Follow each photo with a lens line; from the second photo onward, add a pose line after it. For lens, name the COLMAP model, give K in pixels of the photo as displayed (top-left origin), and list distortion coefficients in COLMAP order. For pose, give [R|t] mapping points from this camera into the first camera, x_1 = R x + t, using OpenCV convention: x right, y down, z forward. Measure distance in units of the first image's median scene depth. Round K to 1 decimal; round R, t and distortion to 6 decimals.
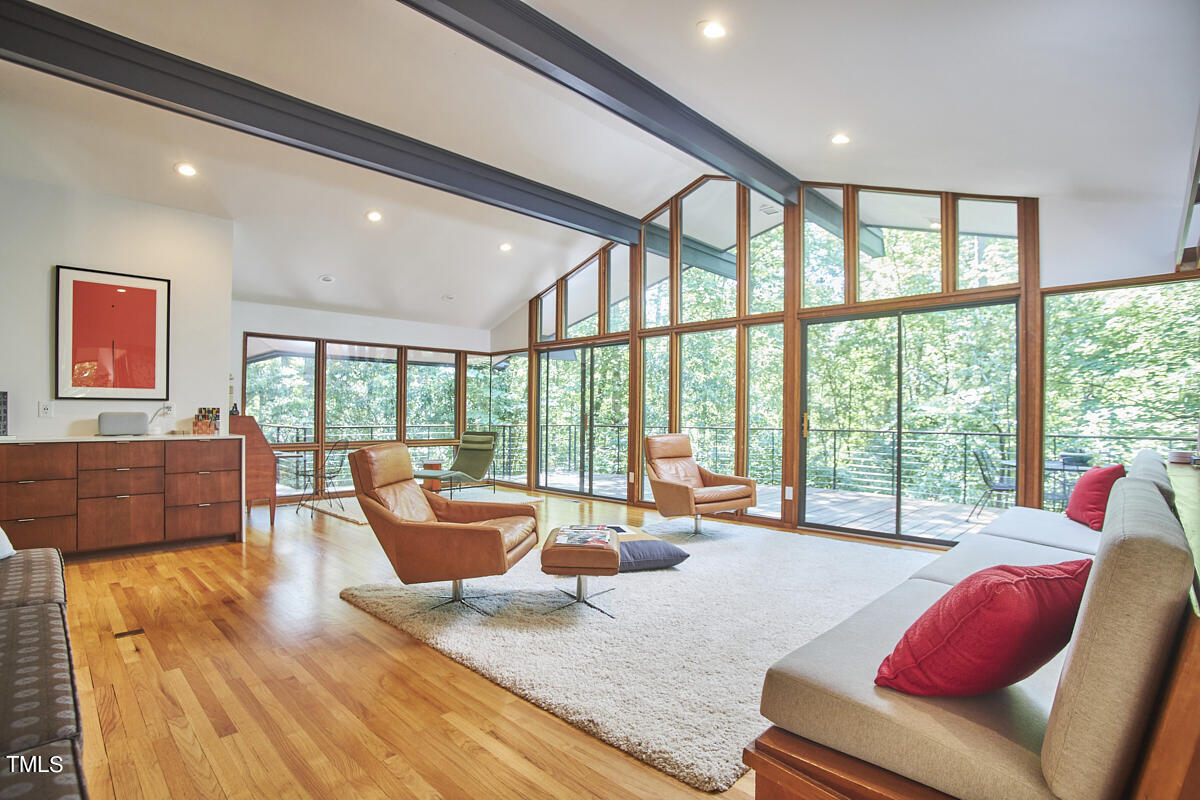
lens RADIAL K [[614.3, 0, 600.0], [0, 614.3, 400.0], [0, 0, 1]] dist [-0.001463, -0.000090]
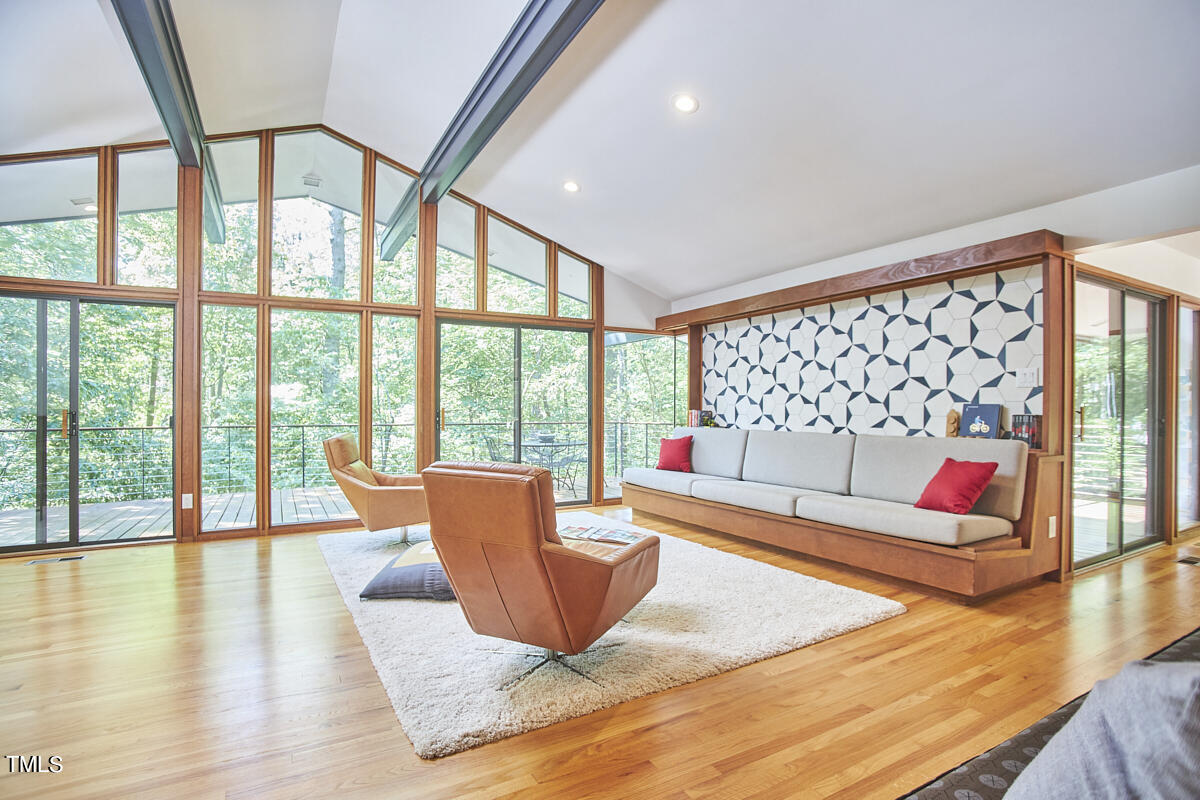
lens RADIAL K [[582.2, 0, 600.0], [0, 582.2, 409.3], [0, 0, 1]] dist [-0.002142, -0.000392]
pose [[0.306084, -0.001464, 0.952004, -0.556624], [-0.008764, 0.999952, 0.004355, 0.019266], [-0.951964, -0.009676, 0.306056, 0.450973]]
